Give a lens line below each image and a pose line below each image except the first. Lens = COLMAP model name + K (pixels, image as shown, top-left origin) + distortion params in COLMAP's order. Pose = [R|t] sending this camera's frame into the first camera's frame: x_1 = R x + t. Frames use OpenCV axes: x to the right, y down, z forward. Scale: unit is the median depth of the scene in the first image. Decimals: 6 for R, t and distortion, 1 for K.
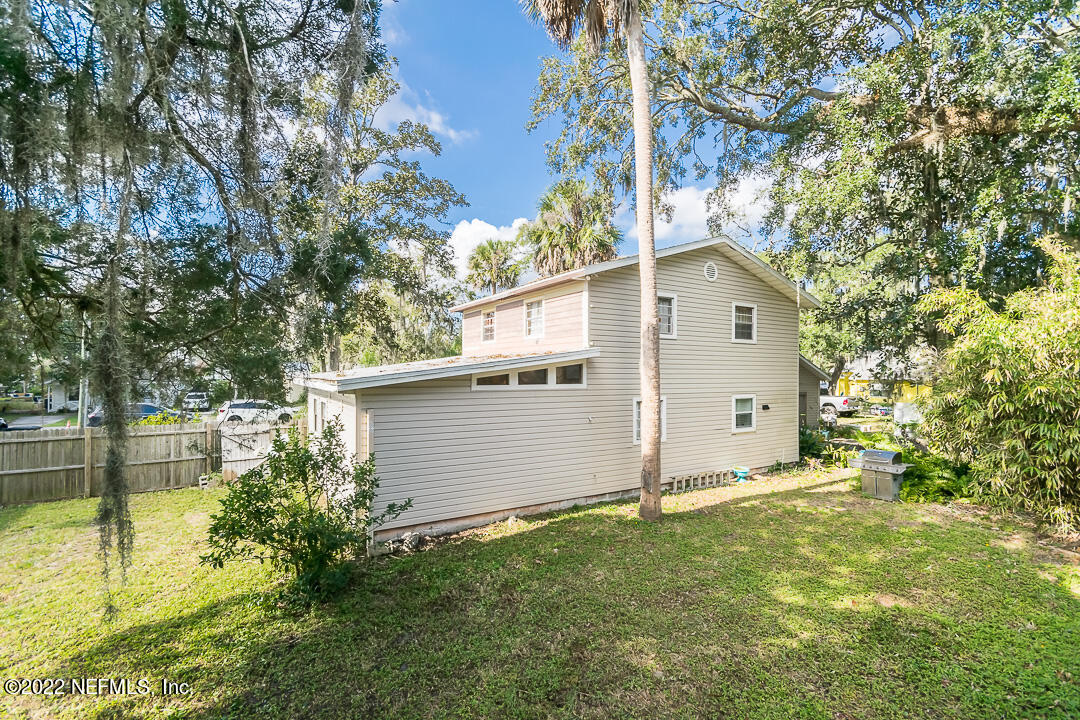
lens RADIAL K [[483.6, 0, 540.0], [0, 483.6, 360.0], [0, 0, 1]] dist [-0.001352, -0.000092]
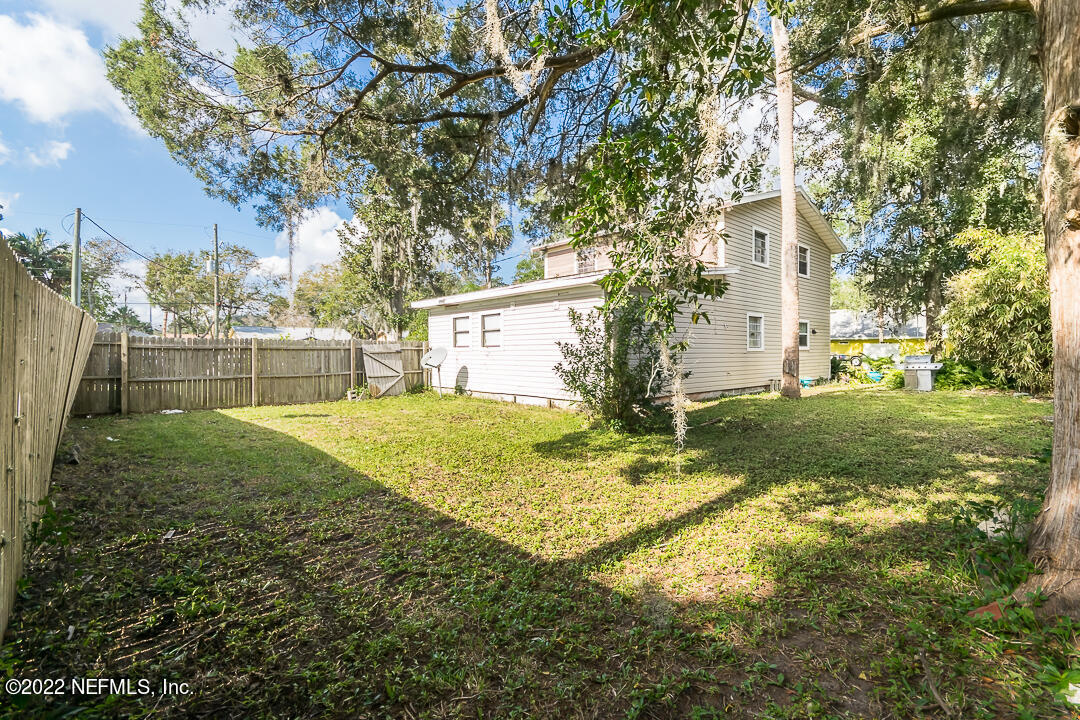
lens RADIAL K [[483.6, 0, 540.0], [0, 483.6, 360.0], [0, 0, 1]] dist [-0.001352, -0.000092]
pose [[0.983762, -0.008115, 0.179296, -0.509591], [0.001433, 0.999301, 0.037363, 0.143254], [-0.179474, -0.036499, 0.983085, -0.096485]]
